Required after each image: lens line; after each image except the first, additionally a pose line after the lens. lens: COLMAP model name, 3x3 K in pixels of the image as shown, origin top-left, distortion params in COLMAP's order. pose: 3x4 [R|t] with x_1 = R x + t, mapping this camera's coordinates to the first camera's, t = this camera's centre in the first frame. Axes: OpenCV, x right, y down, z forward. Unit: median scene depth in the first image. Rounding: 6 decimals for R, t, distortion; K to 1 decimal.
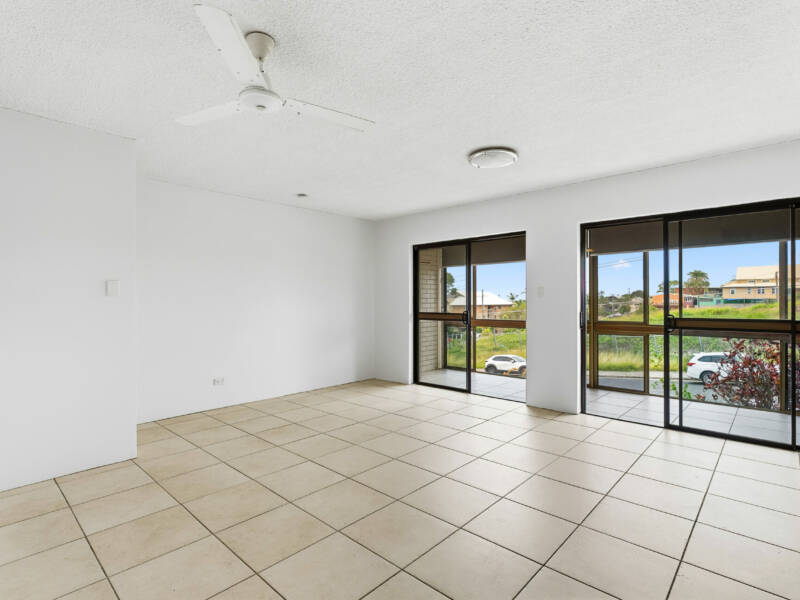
lens RADIAL K [[409.5, 0, 400.0], [0, 409.5, 300.0], [0, 0, 1]] dist [-0.002957, 0.000660]
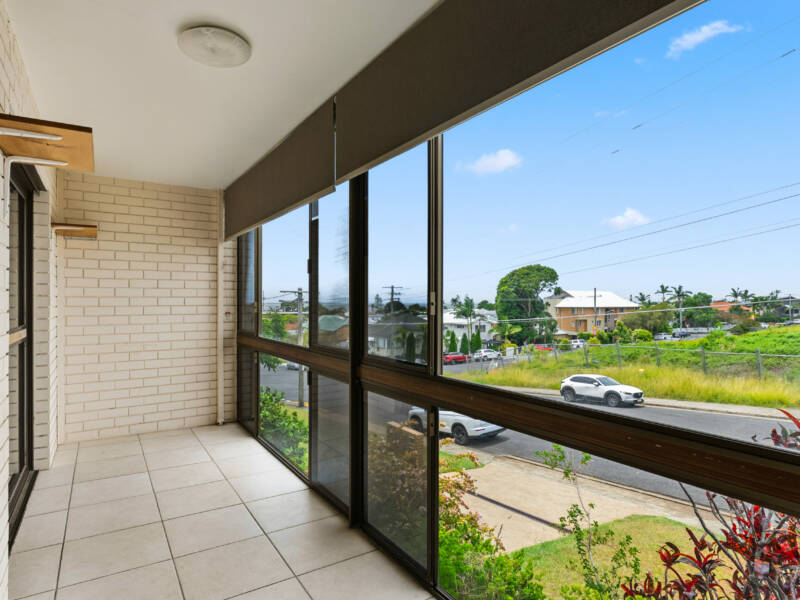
lens RADIAL K [[451.2, 0, 400.0], [0, 451.2, 300.0], [0, 0, 1]] dist [-0.002101, -0.000067]
pose [[0.970682, 0.002586, -0.240355, 0.168135], [-0.003037, 0.999994, -0.001505, -0.000023], [0.240350, 0.002191, 0.970684, 0.162352]]
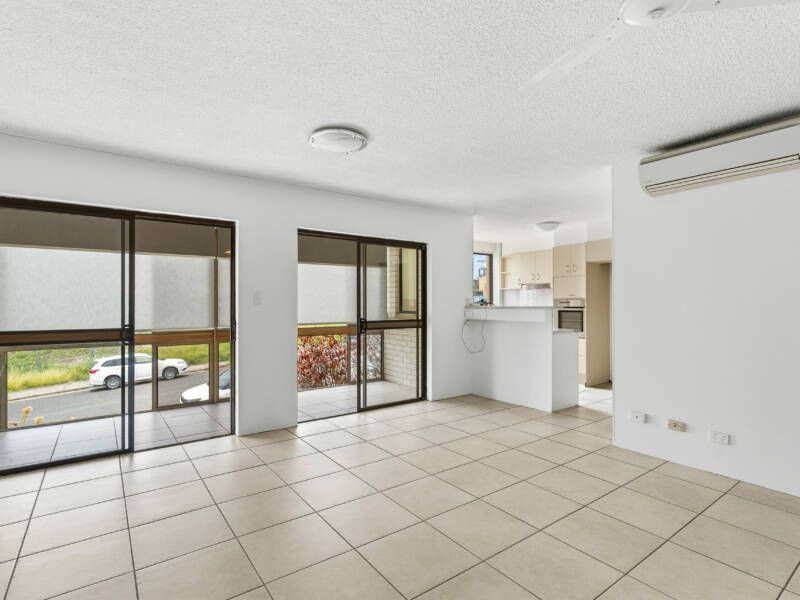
lens RADIAL K [[409.5, 0, 400.0], [0, 409.5, 300.0], [0, 0, 1]] dist [-0.002957, 0.000660]
pose [[0.193334, 0.010456, 0.981077, -0.092993], [-0.001812, 0.999945, -0.010300, -0.001324], [-0.981131, 0.000214, 0.193343, 0.113970]]
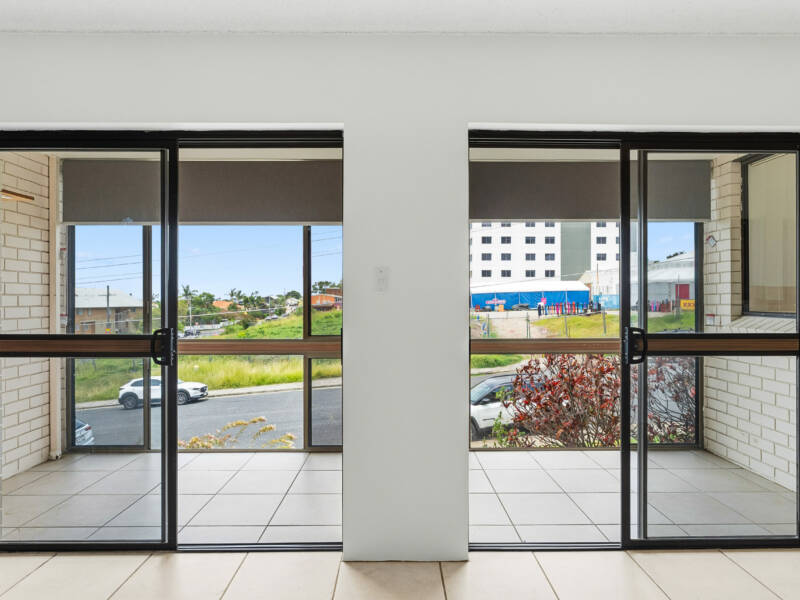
lens RADIAL K [[474.1, 0, 400.0], [0, 474.1, 300.0], [0, 0, 1]] dist [0.008083, 0.001560]
pose [[0.728459, 0.003919, 0.685079, 0.005725], [-0.002901, 0.999992, -0.002635, 0.000468], [-0.685084, -0.000068, 0.728464, 0.134147]]
